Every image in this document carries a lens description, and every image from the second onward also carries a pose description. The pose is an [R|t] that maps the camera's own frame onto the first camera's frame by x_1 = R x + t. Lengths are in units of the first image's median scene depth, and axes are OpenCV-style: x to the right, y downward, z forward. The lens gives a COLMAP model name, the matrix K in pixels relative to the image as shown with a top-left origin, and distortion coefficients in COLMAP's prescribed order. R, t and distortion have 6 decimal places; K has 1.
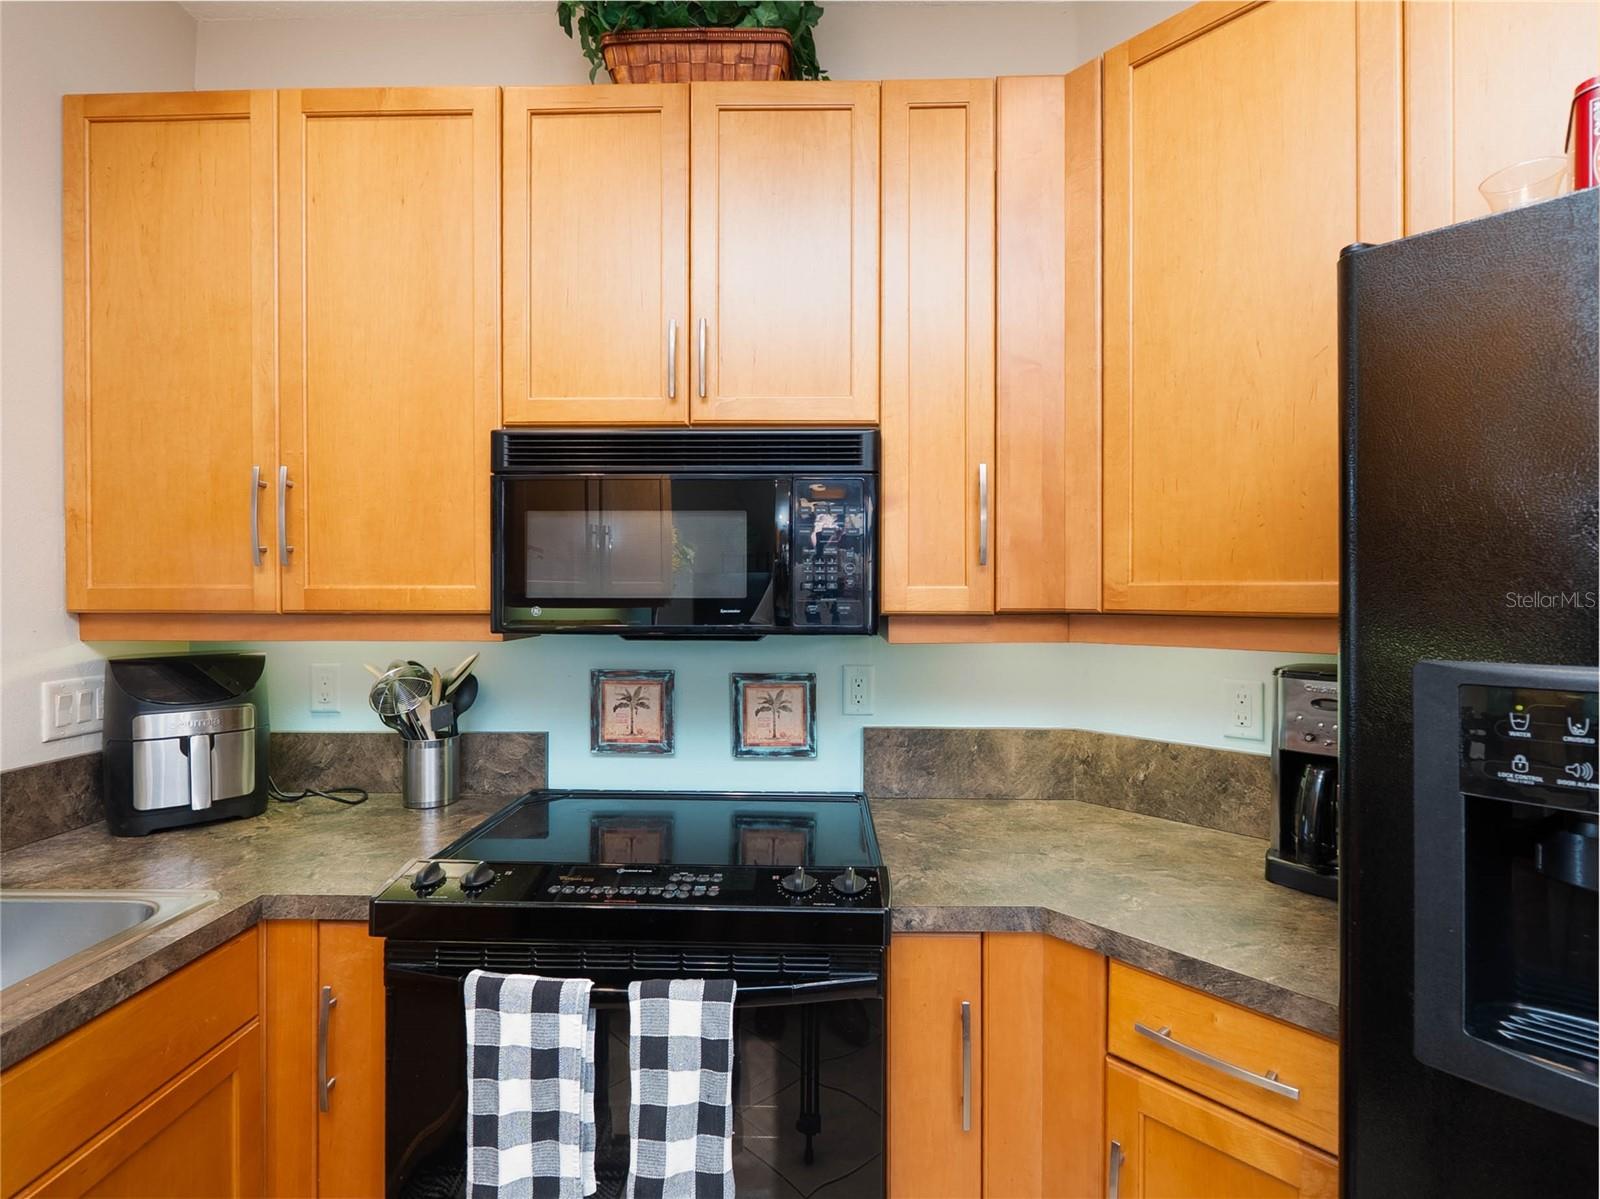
lens RADIAL K [[761.8, 0, 806.2], [0, 761.8, 593.3], [0, 0, 1]] dist [-0.006349, -0.000820]
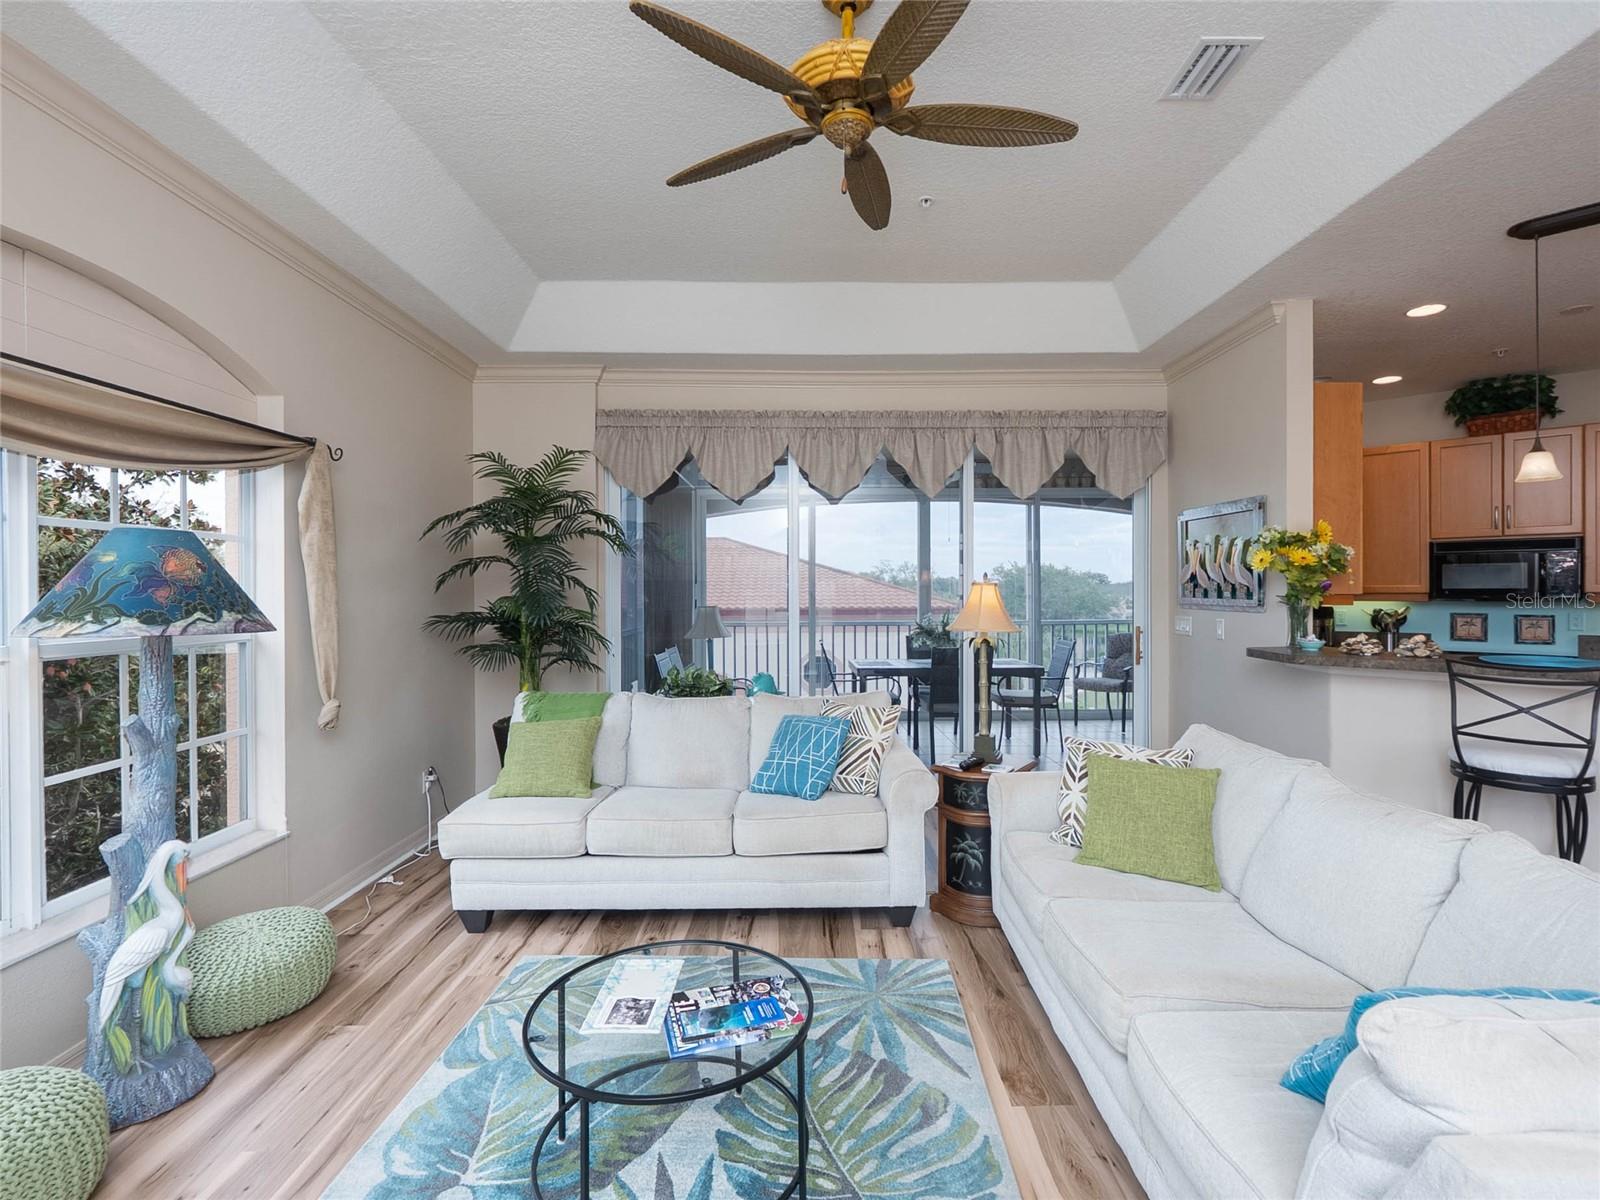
lens RADIAL K [[756.6, 0, 806.6], [0, 756.6, 595.2], [0, 0, 1]] dist [-0.006704, 0.000205]
pose [[0.727492, 0.000554, -0.686116, -0.110789], [0.005394, 0.999964, 0.006527, -0.003901], [0.686095, -0.008449, 0.727463, -3.457073]]
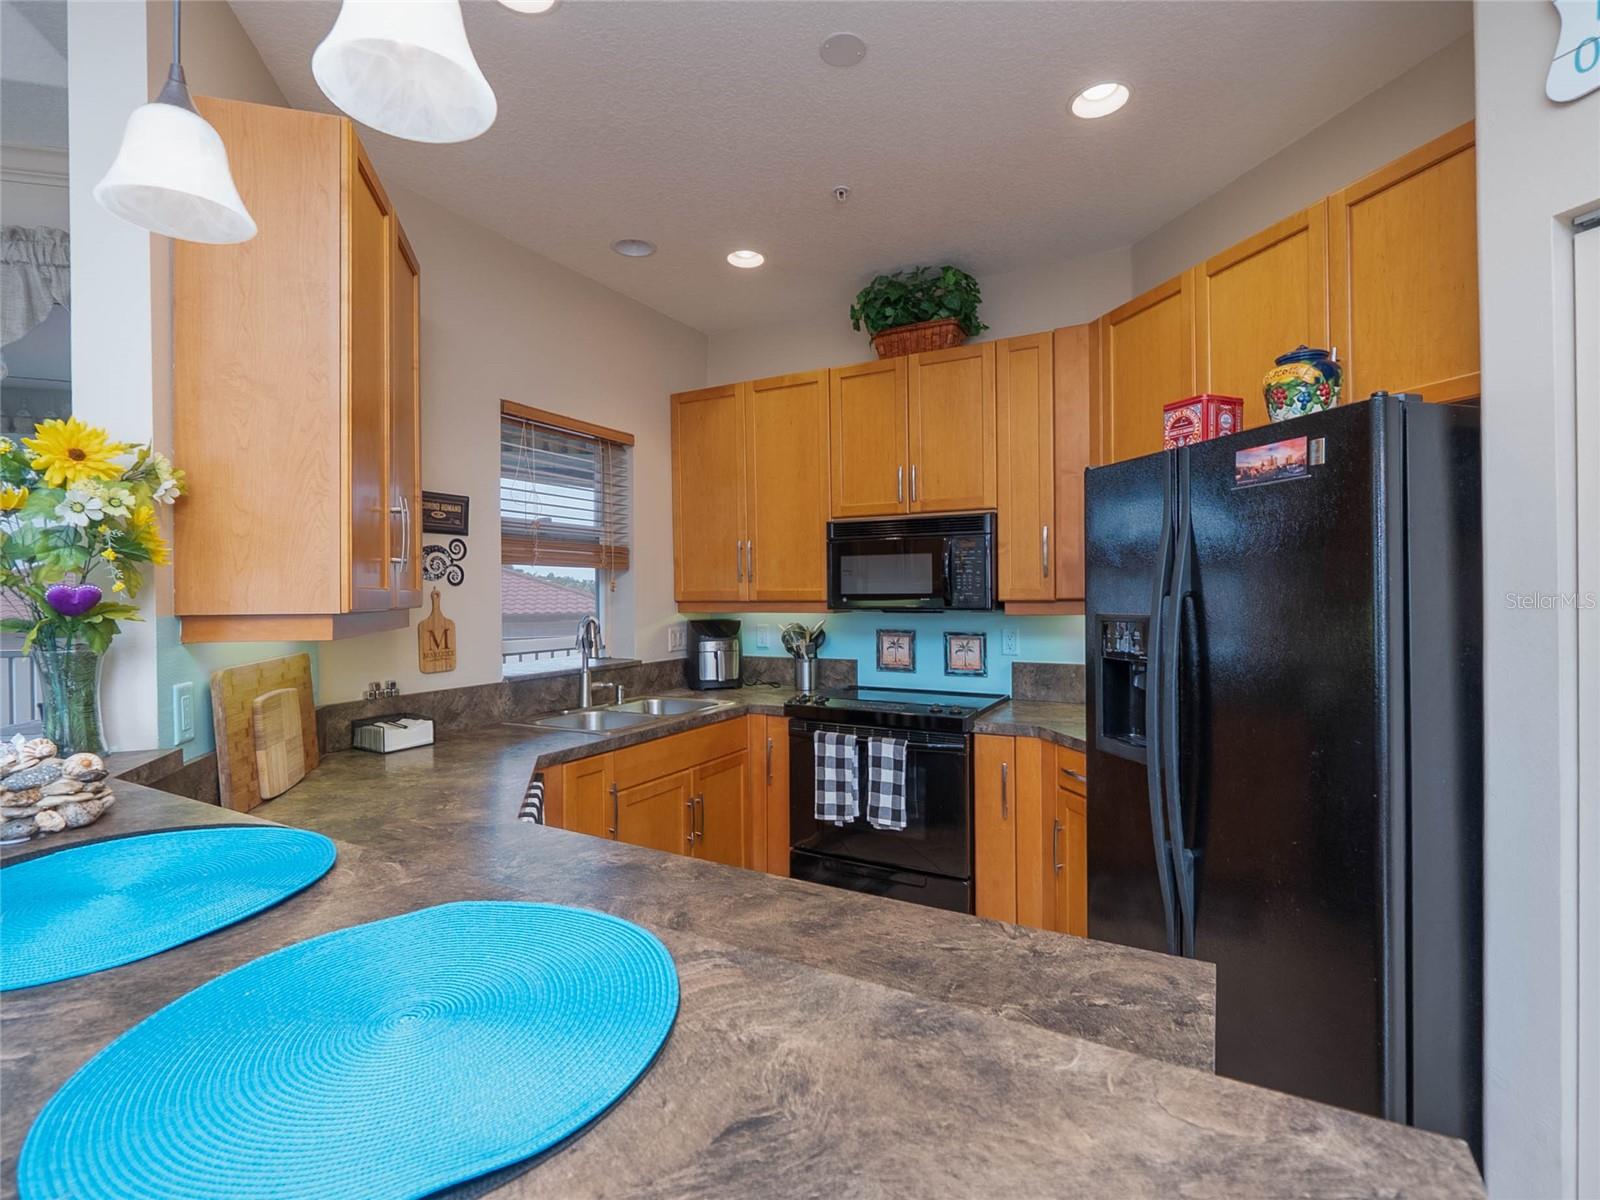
lens RADIAL K [[757.9, 0, 805.8], [0, 757.9, 595.5], [0, 0, 1]] dist [-0.009150, -0.000077]
pose [[0.889037, -0.005879, -0.457798, 0.565827], [0.010211, 0.999923, 0.006990, -0.006517], [0.457722, -0.010889, 0.889029, -1.048510]]
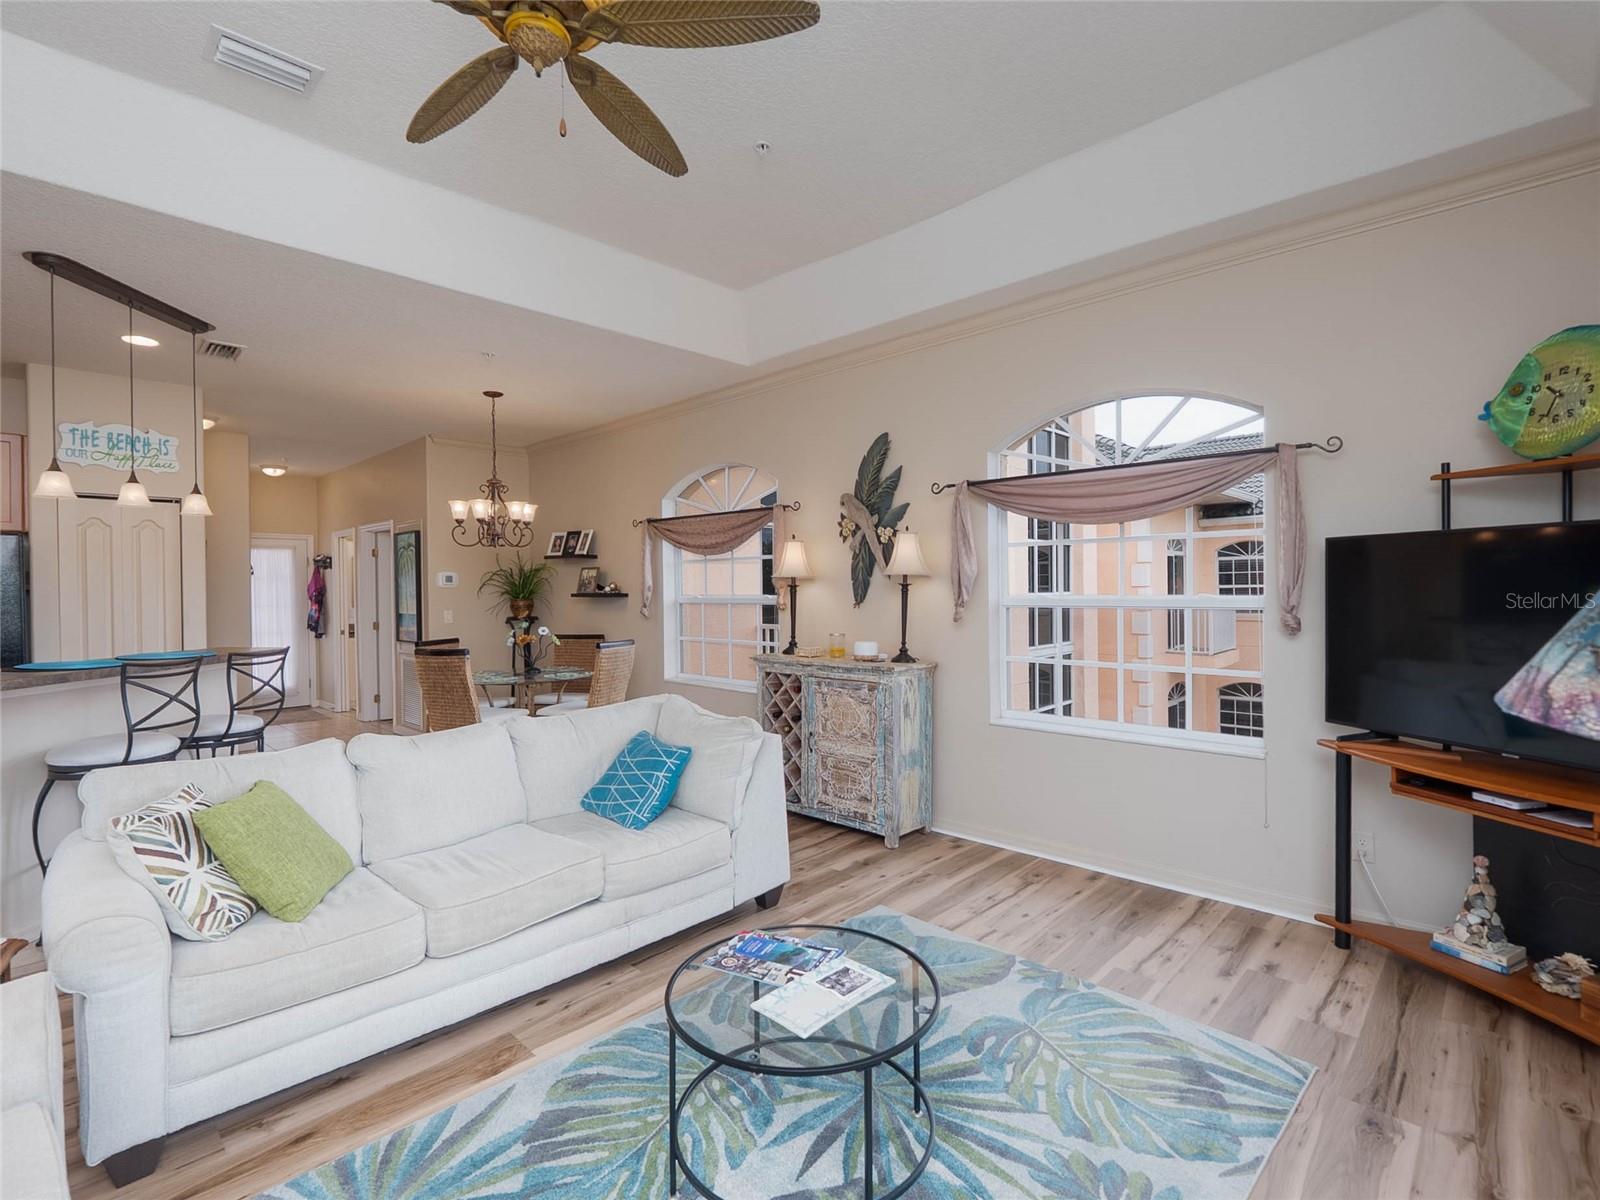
lens RADIAL K [[757.5, 0, 801.6], [0, 757.5, 593.7], [0, 0, 1]] dist [-0.006175, -0.001036]
pose [[-0.050519, -0.006790, 0.998700, -2.235067], [0.012759, 0.999891, 0.007444, -0.001116], [-0.998642, 0.013119, -0.050426, -2.712846]]
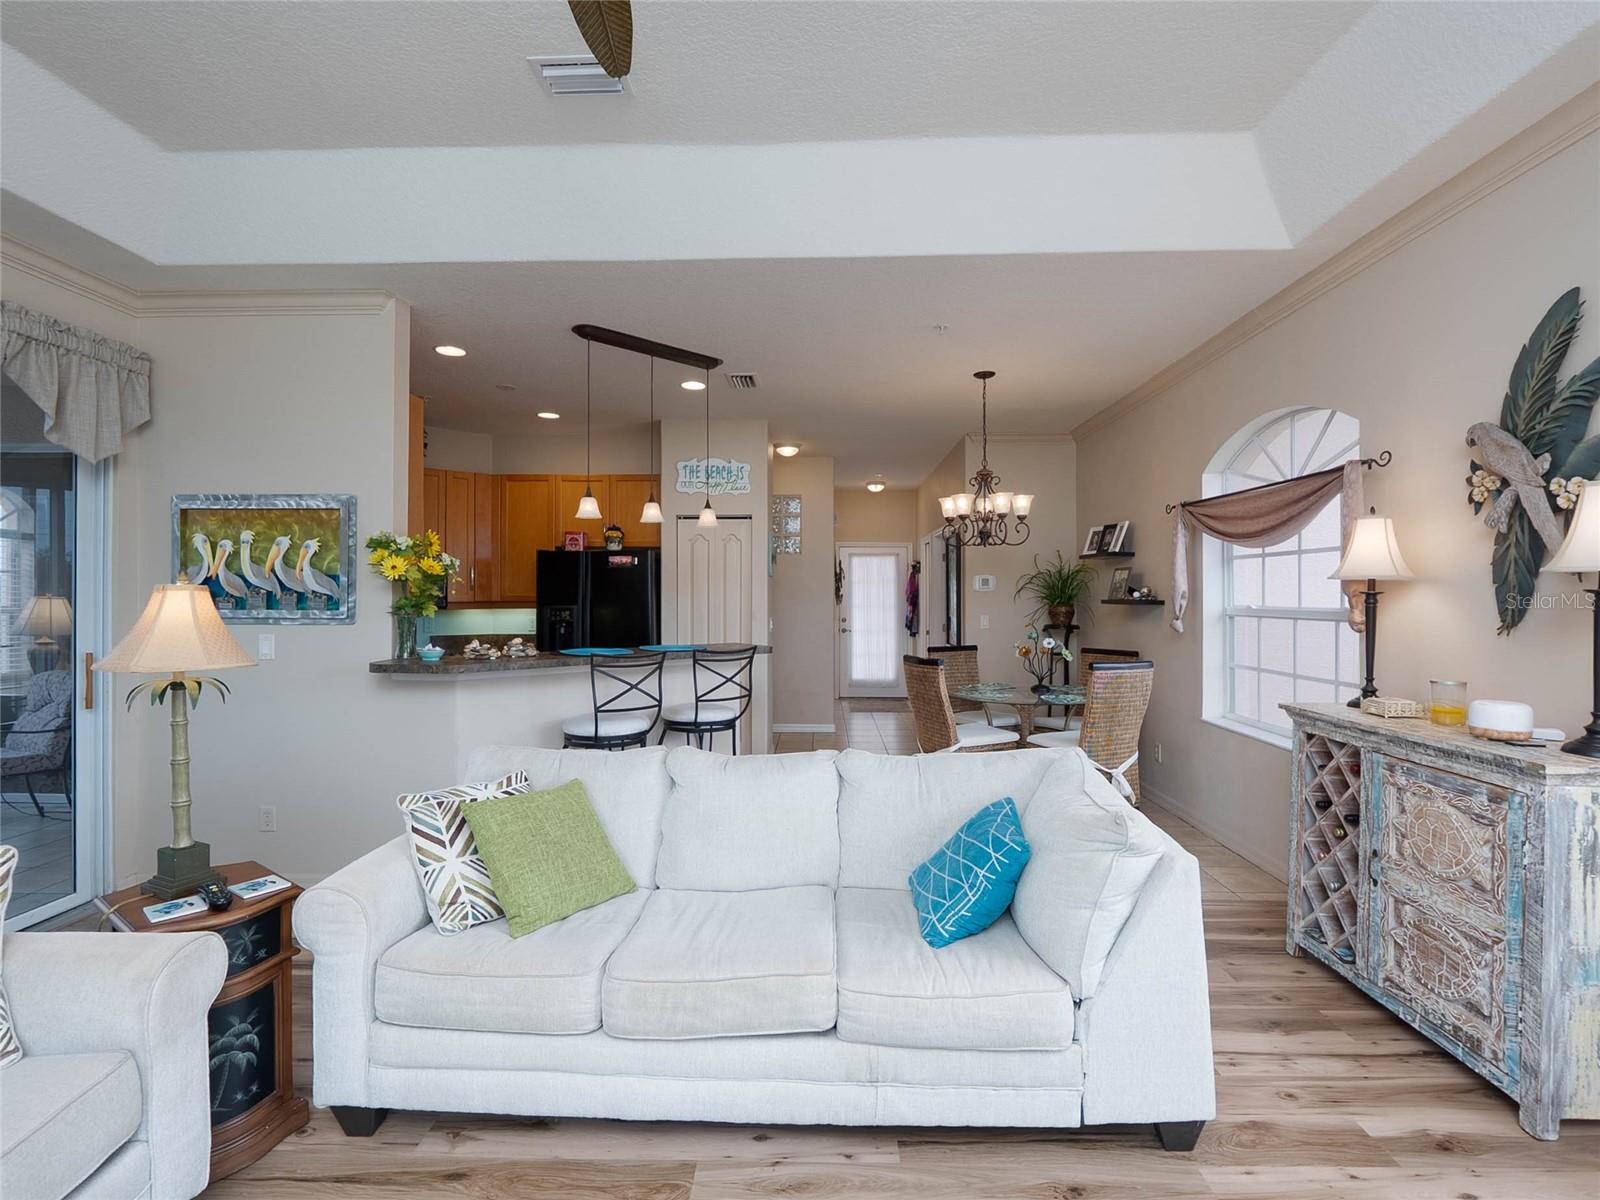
lens RADIAL K [[761.8, 0, 806.2], [0, 761.8, 593.8], [0, 0, 1]] dist [-0.006349, -0.000820]
pose [[0.703374, 0.001304, 0.710819, -1.410911], [0.001385, 0.999994, -0.003205, -0.003976], [-0.710819, 0.003239, 0.703367, -3.161424]]
